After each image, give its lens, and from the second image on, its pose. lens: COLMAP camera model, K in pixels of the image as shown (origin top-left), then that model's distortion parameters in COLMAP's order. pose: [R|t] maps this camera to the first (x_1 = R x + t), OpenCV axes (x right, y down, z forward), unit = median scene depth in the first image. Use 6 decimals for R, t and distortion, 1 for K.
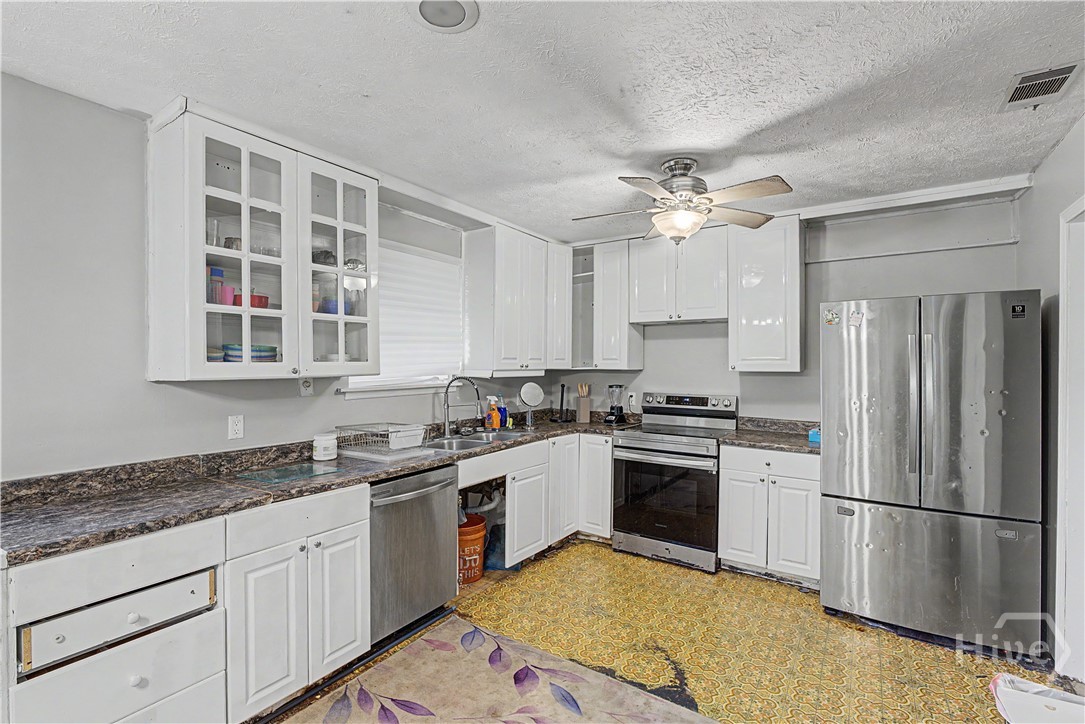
lens RADIAL K [[487.8, 0, 536.7], [0, 487.8, 365.0], [0, 0, 1]] dist [-0.016797, 0.003474]
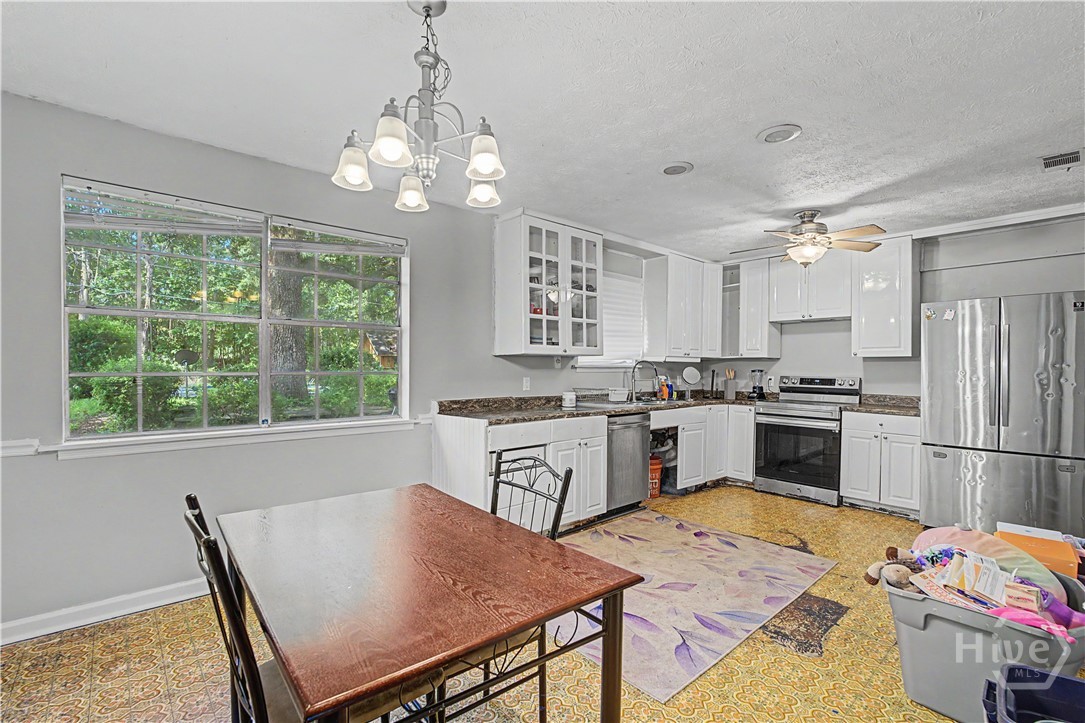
lens RADIAL K [[487.8, 0, 535.5], [0, 487.8, 371.6], [0, 0, 1]] dist [-0.016797, 0.003474]
pose [[0.967841, 0.006841, -0.251470, -0.112673], [-0.005870, 0.999972, 0.004612, 0.058301], [0.251495, -0.002988, 0.967854, -0.537462]]
